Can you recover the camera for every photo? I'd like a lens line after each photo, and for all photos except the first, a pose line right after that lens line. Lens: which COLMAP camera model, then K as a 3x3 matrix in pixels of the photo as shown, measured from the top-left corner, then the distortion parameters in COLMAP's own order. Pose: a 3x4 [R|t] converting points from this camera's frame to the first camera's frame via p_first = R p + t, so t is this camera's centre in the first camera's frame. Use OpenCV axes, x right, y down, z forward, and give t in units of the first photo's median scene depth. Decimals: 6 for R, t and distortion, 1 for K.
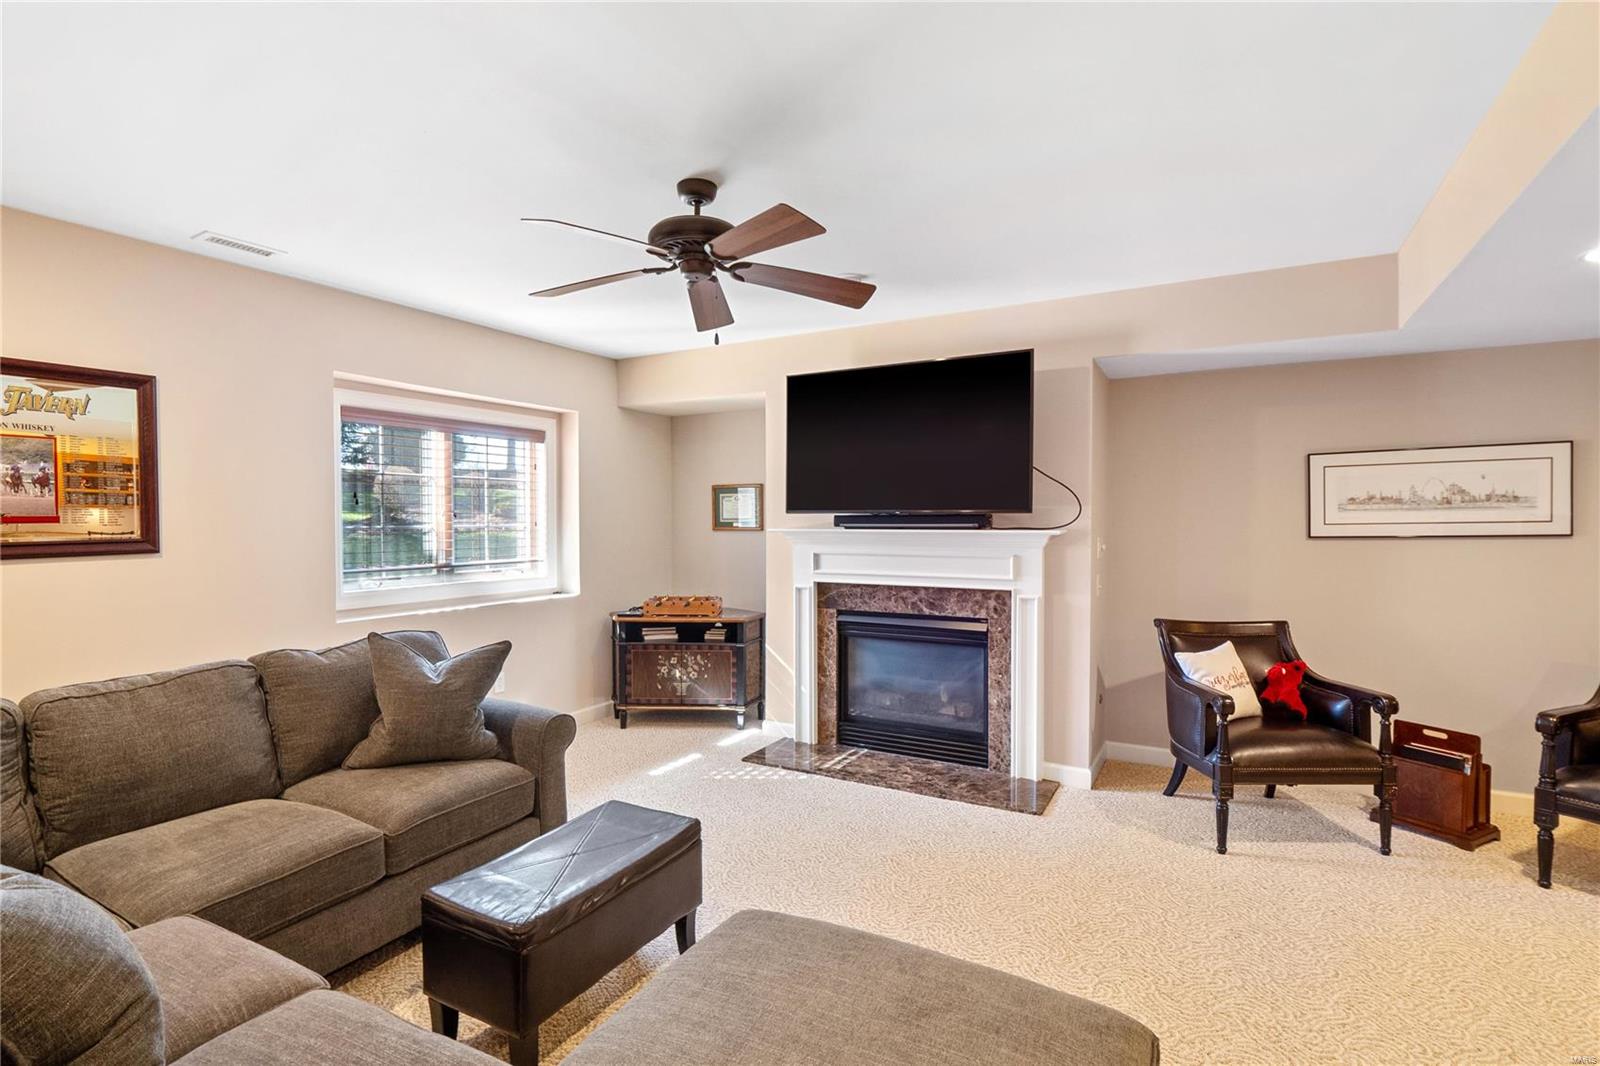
lens RADIAL K [[769.1, 0, 800.7], [0, 769.1, 529.9], [0, 0, 1]] dist [-0.001365, -0.002150]
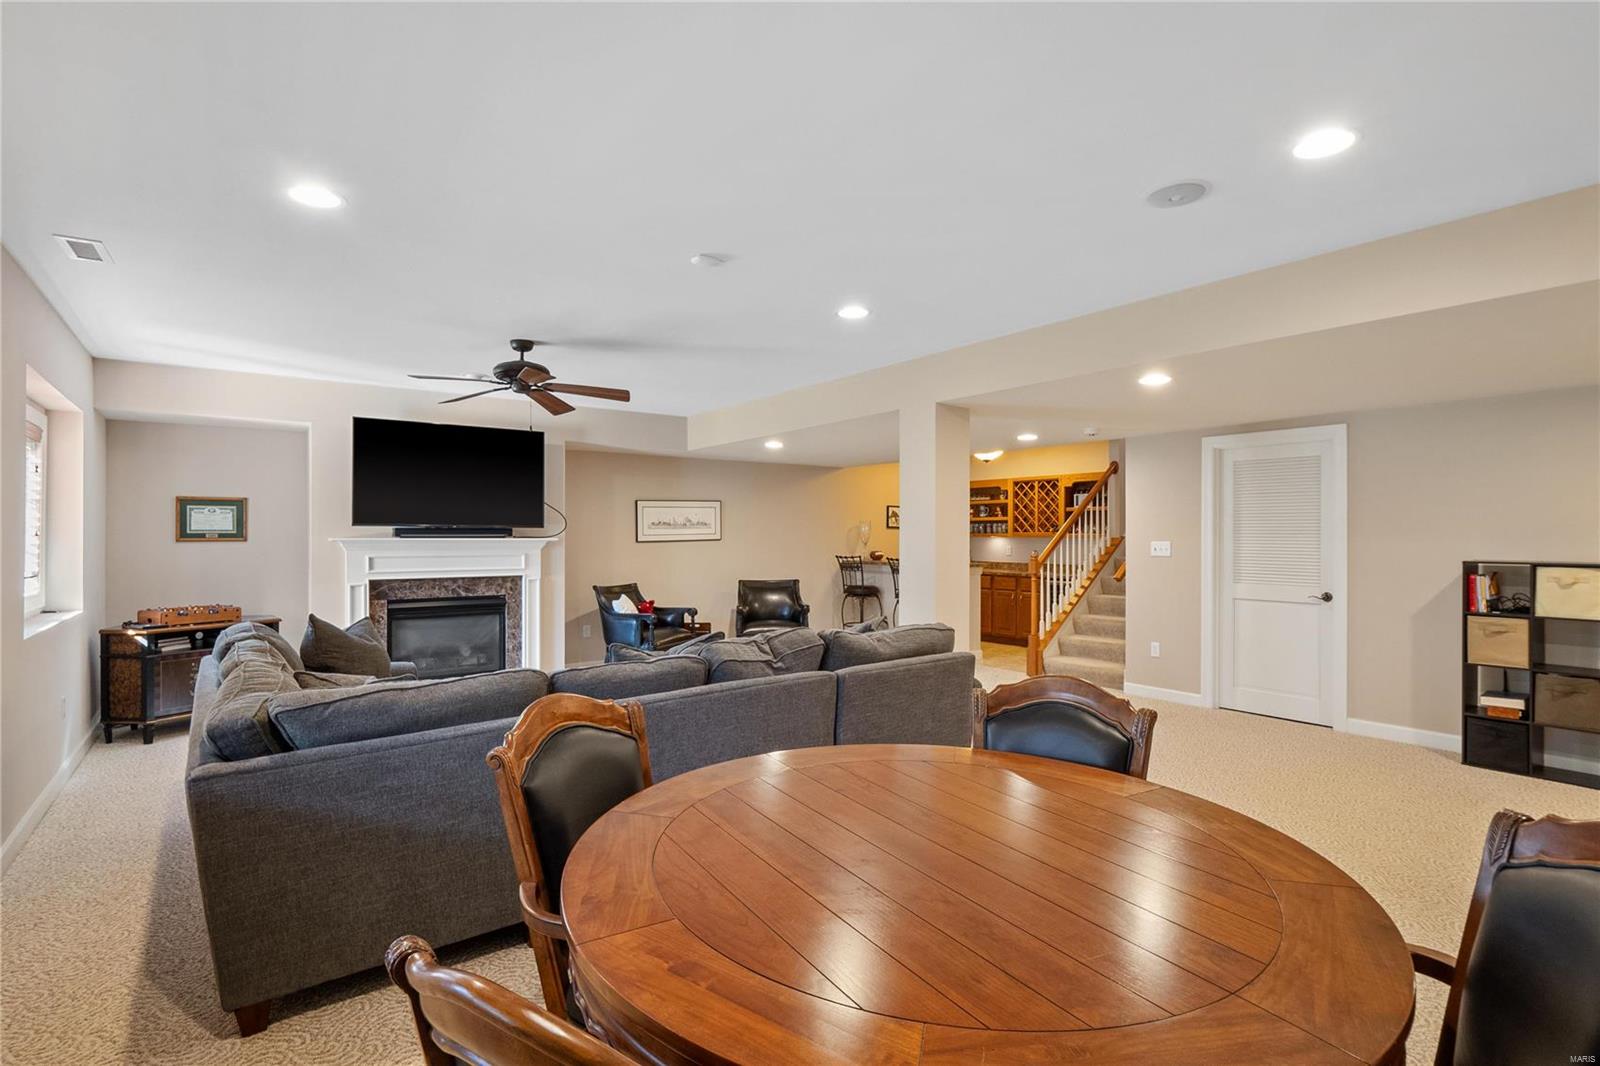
lens RADIAL K [[769.1, 0, 791.6], [0, 769.1, 531.1], [0, 0, 1]] dist [-0.001365, -0.002150]
pose [[0.415767, 0.007780, 0.909438, -0.910797], [0.012494, 0.999820, -0.014265, 0.014639], [-0.909385, 0.017293, 0.415595, -0.179056]]
